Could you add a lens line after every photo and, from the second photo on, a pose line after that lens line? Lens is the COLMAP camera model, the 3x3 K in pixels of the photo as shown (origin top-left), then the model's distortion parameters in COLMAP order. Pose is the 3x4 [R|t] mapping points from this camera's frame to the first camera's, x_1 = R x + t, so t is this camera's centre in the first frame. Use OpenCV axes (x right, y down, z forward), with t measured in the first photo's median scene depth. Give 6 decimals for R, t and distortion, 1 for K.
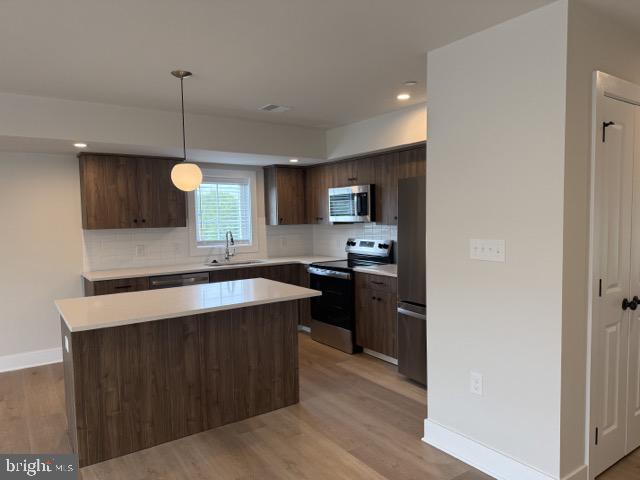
lens RADIAL K [[454.0, 0, 321.4], [0, 454.0, 243.4], [0, 0, 1]] dist [0.056131, -0.014360]
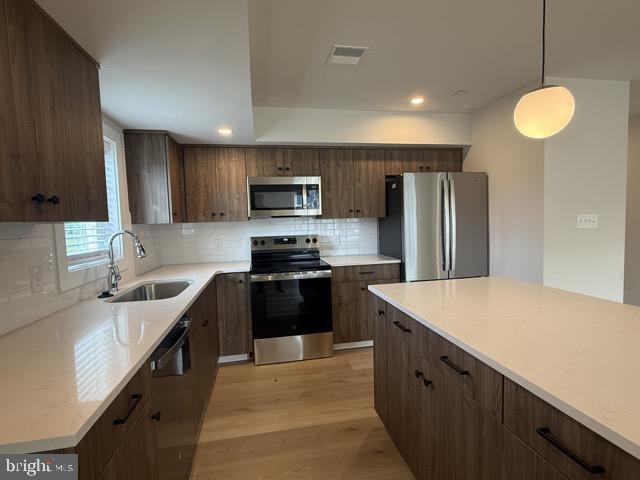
lens RADIAL K [[321.2, 0, 320.5], [0, 321.2, 238.8], [0, 0, 1]] dist [0.013819, -0.002133]
pose [[0.399346, -0.049371, 0.915470, -0.539536], [0.079602, 0.996645, 0.019025, -0.010619], [-0.913338, 0.065276, 0.401936, 0.746894]]
